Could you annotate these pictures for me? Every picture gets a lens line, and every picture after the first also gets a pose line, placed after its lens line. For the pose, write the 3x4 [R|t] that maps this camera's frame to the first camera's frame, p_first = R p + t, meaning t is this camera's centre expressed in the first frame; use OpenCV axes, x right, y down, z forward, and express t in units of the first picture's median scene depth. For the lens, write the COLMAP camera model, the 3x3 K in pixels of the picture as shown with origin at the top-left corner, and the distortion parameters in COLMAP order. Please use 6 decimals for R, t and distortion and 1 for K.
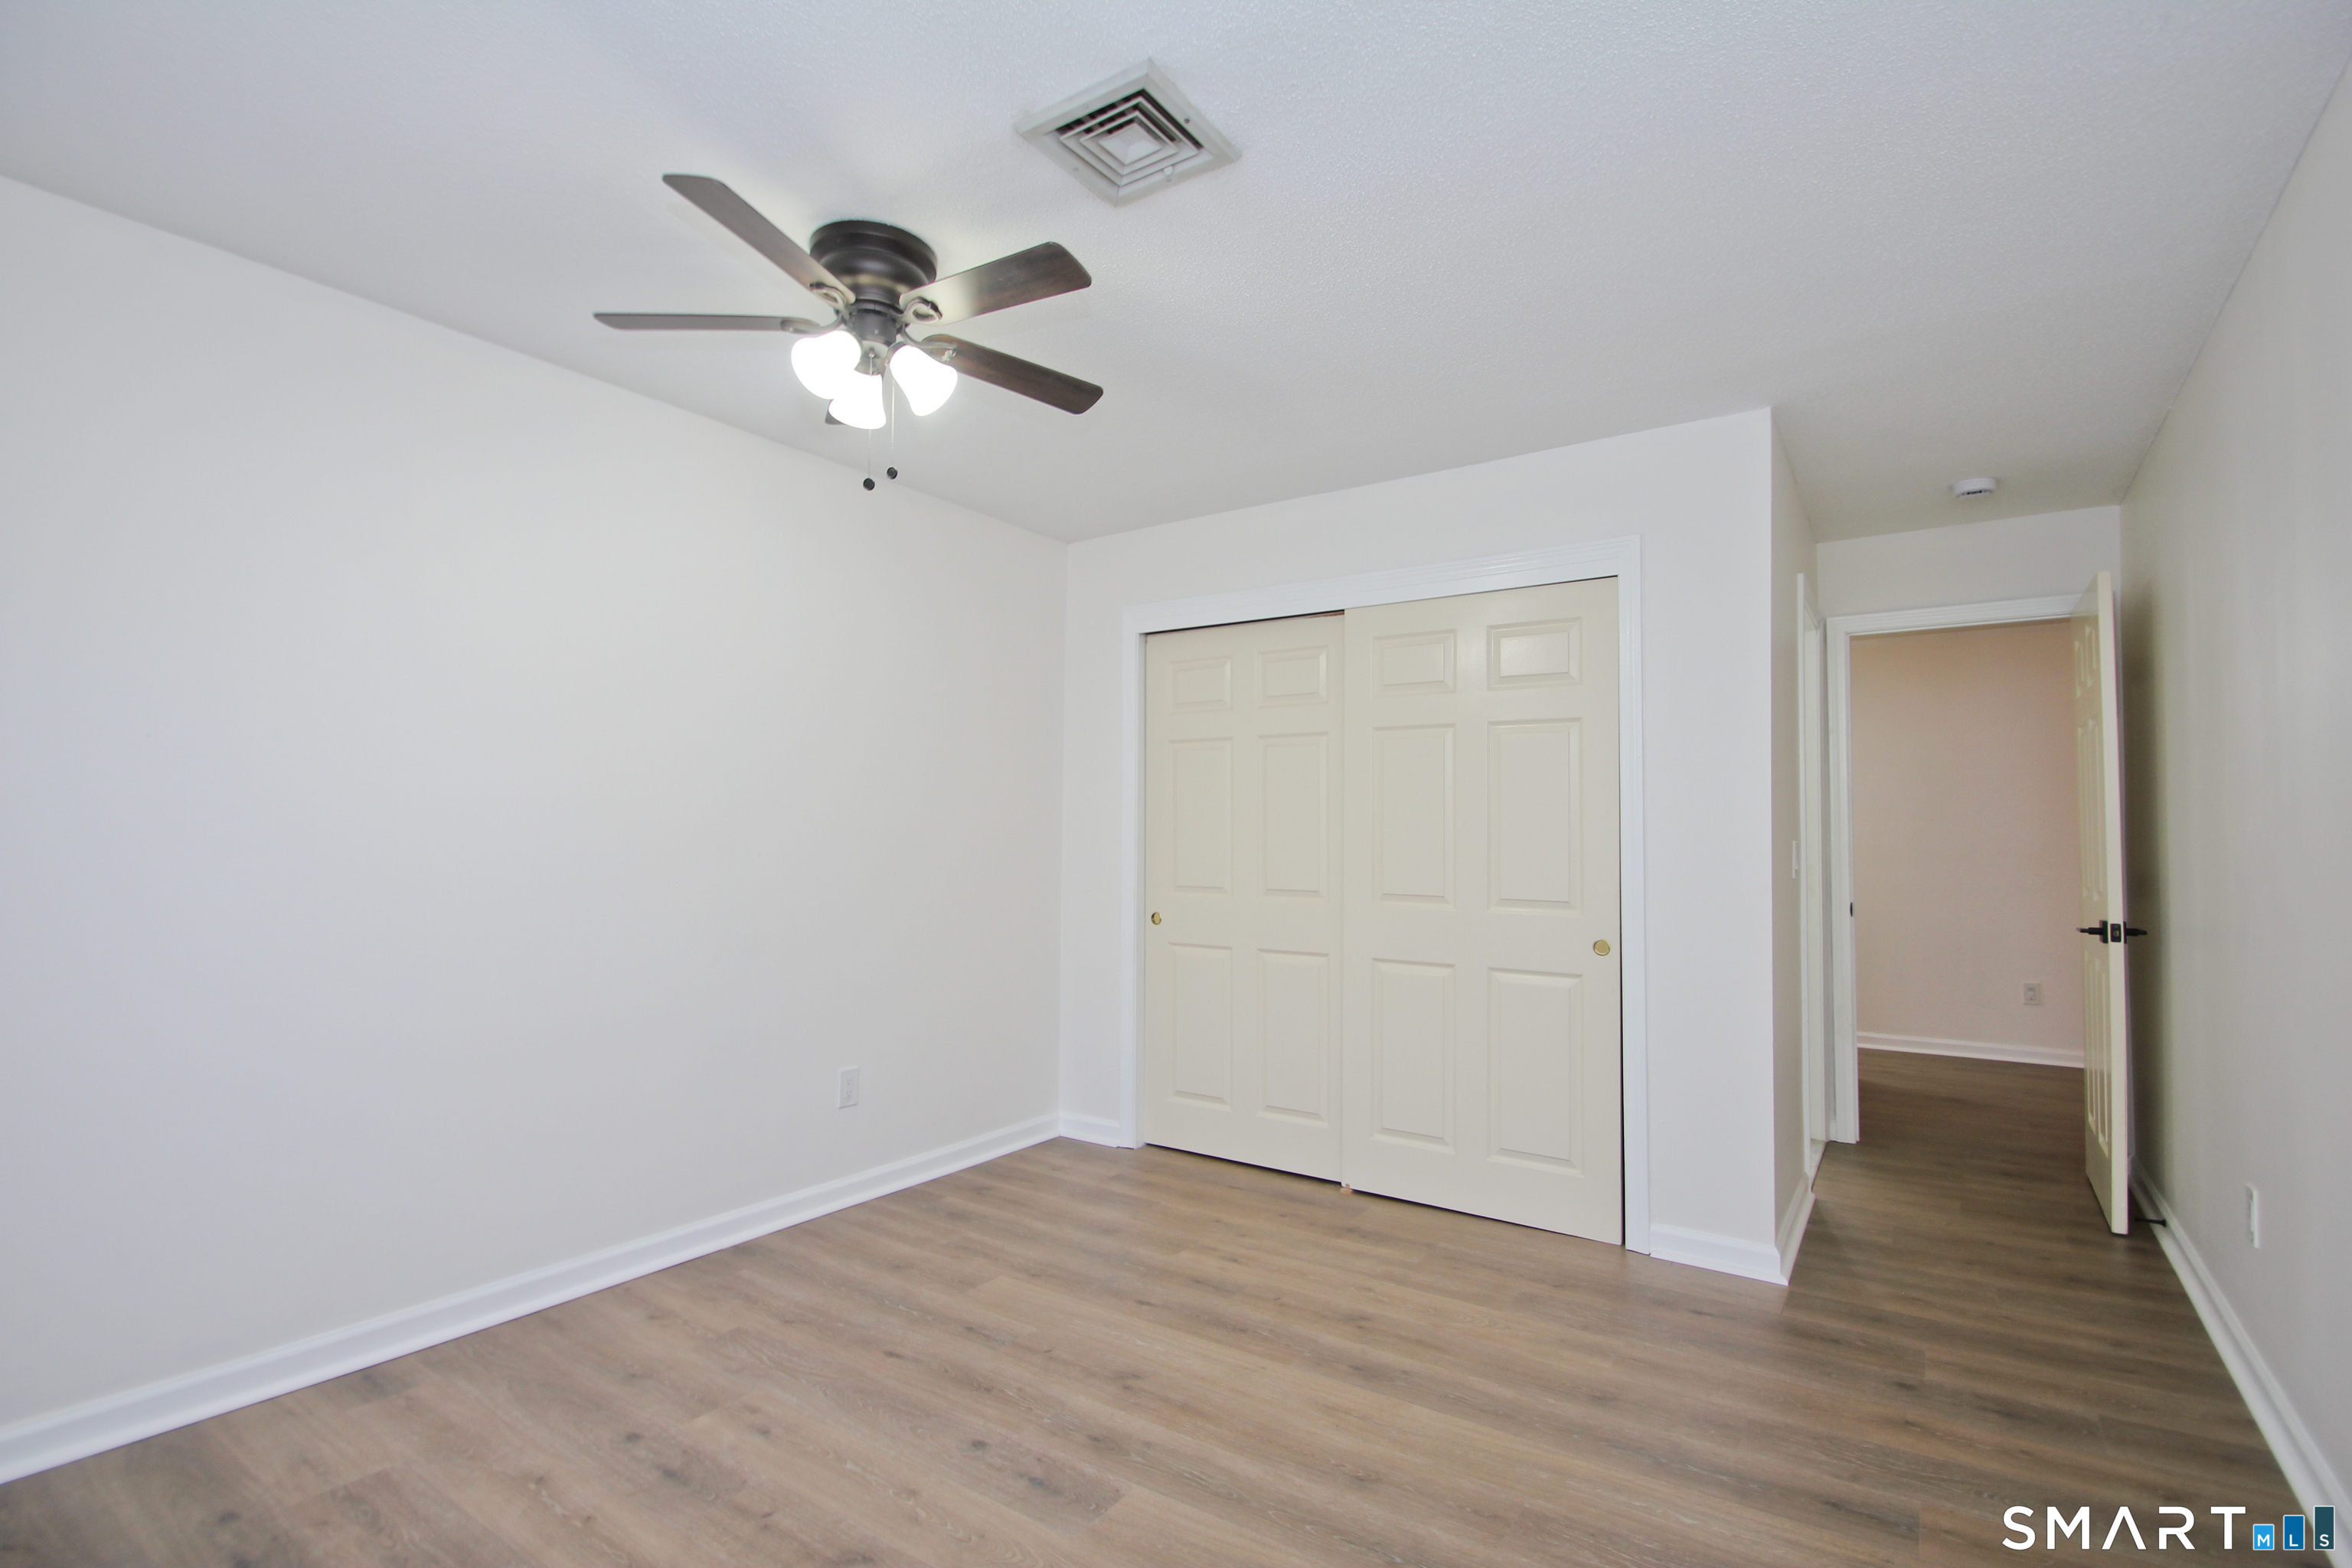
lens RADIAL K [[1101.0, 0, 1168.5], [0, 1101.0, 788.2], [0, 0, 1]] dist [-0.028874, -0.001664]
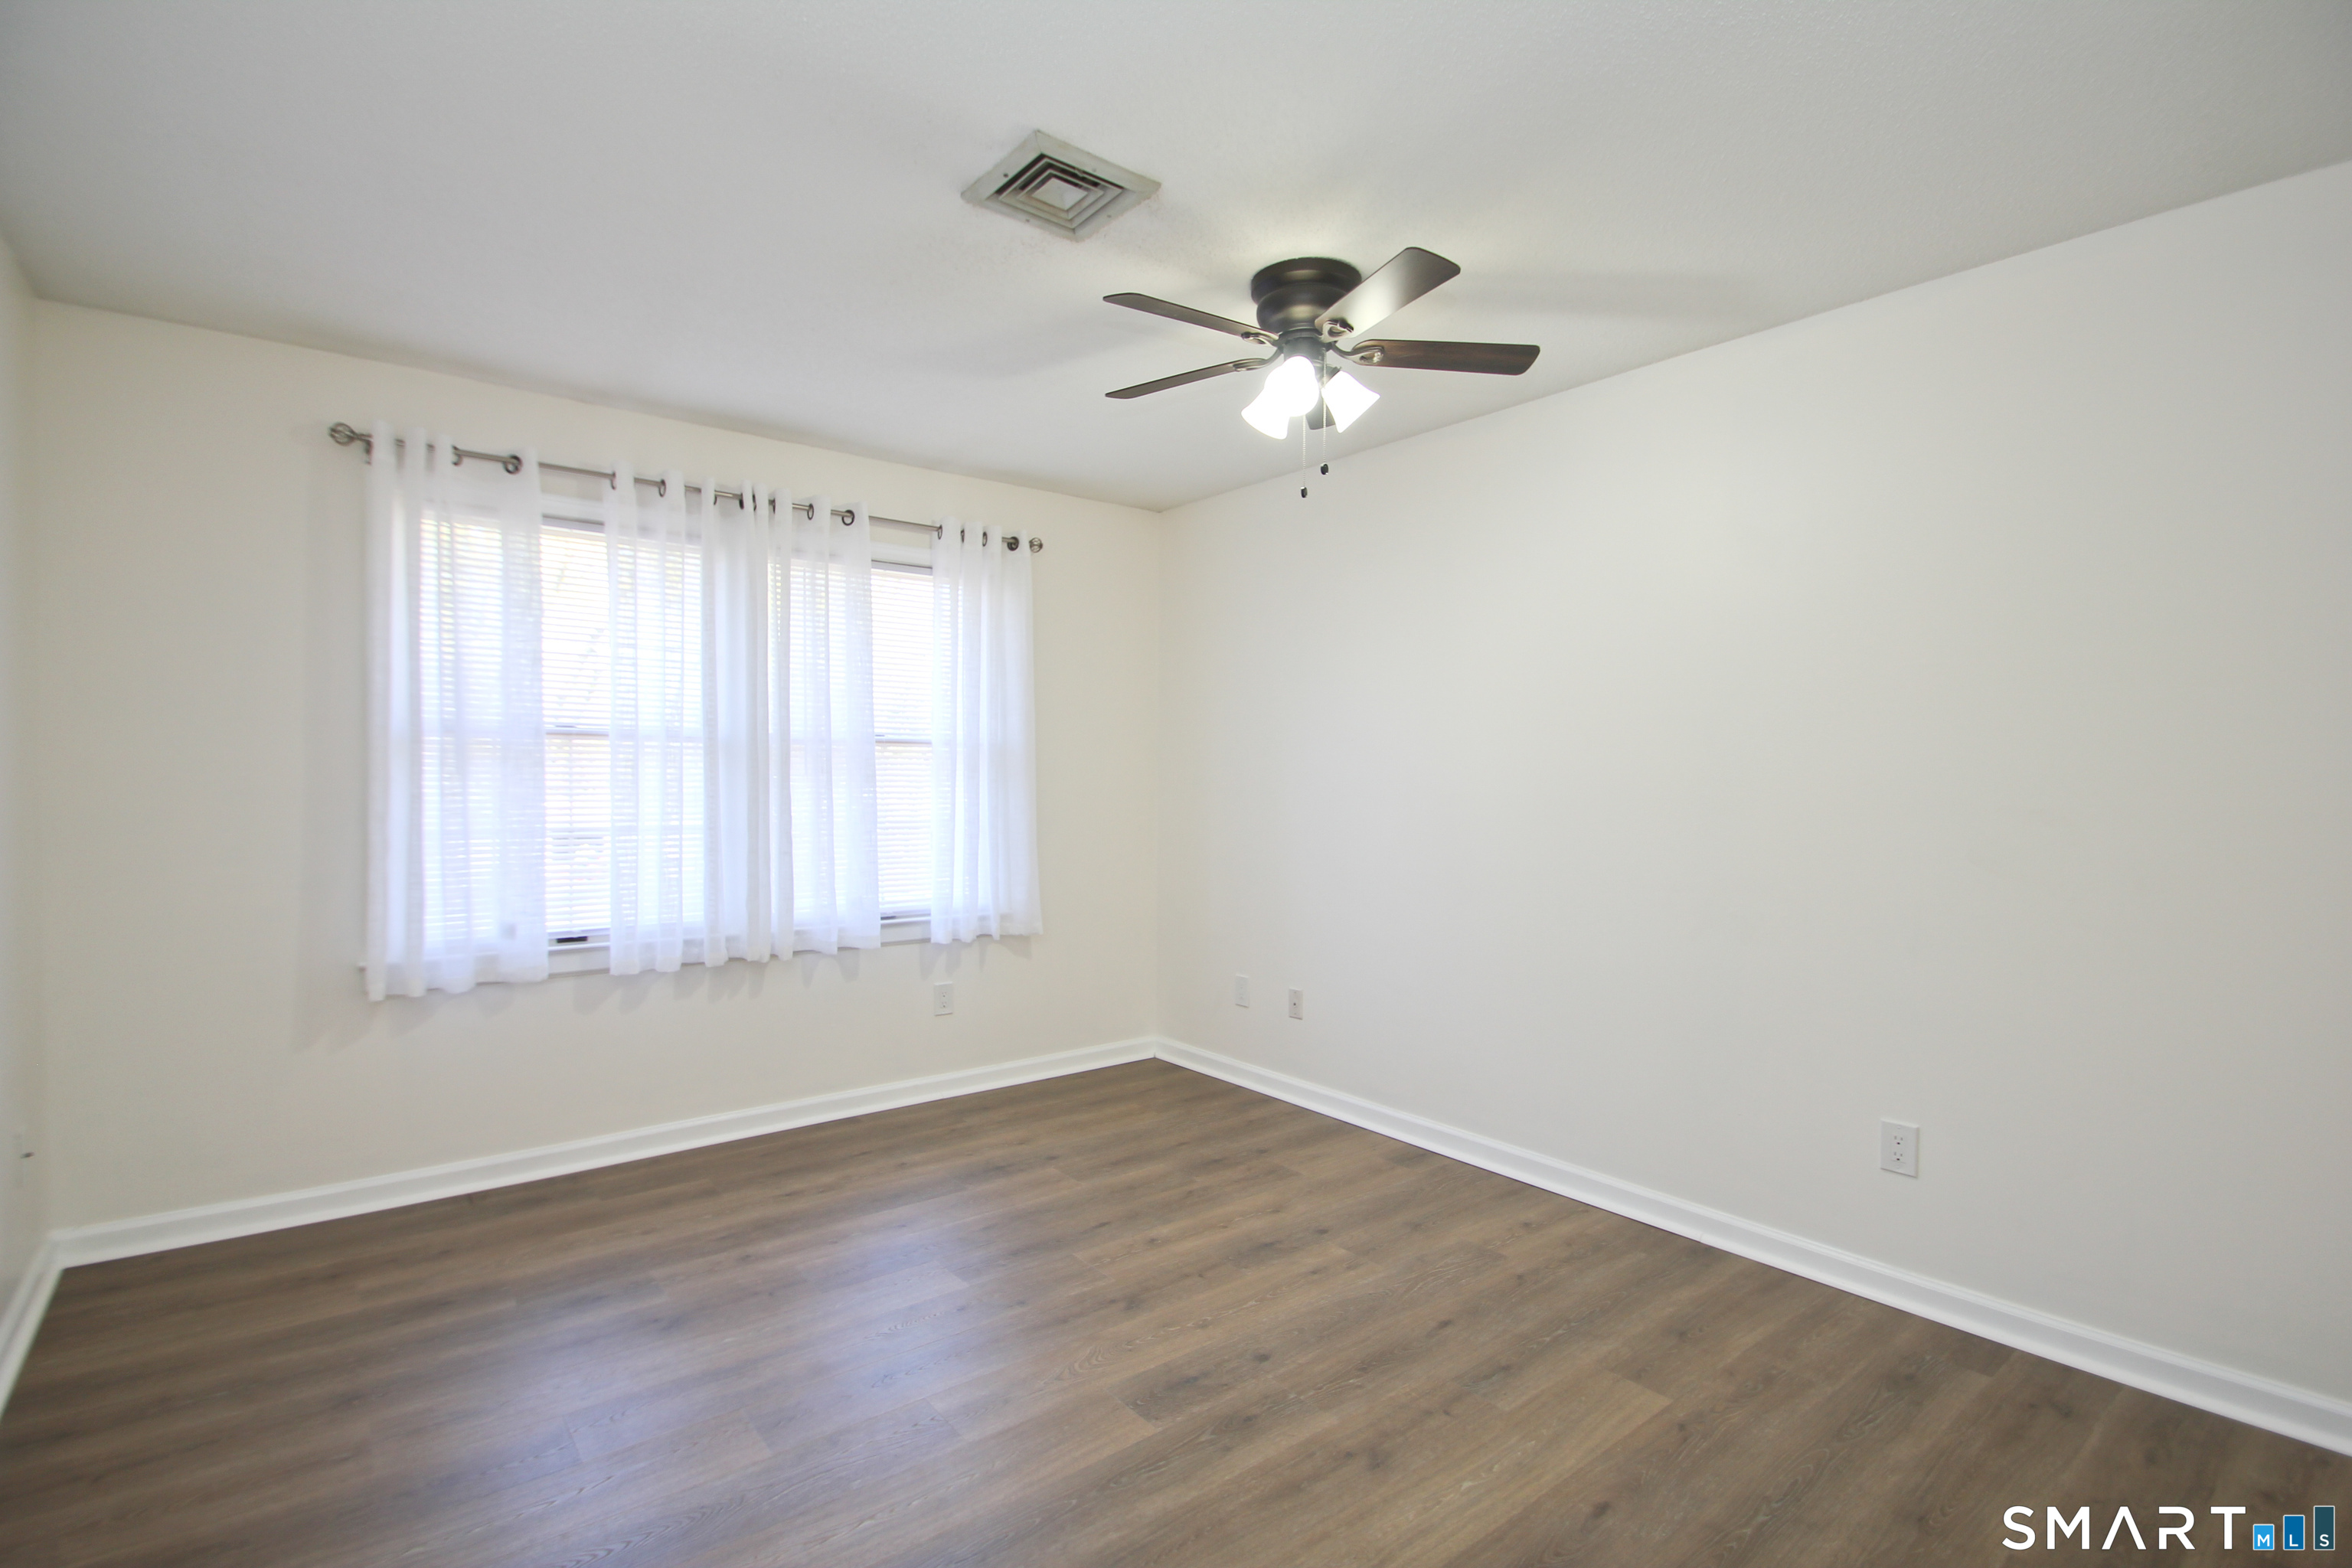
lens RADIAL K [[1101.0, 0, 1167.7], [0, 1101.0, 782.7], [0, 0, 1]] dist [-0.028874, -0.001664]
pose [[-0.304767, 0.006010, -0.952408, 0.802323], [0.033389, 0.999433, -0.004378, 0.025050], [0.951841, -0.033134, -0.304795, 1.131701]]
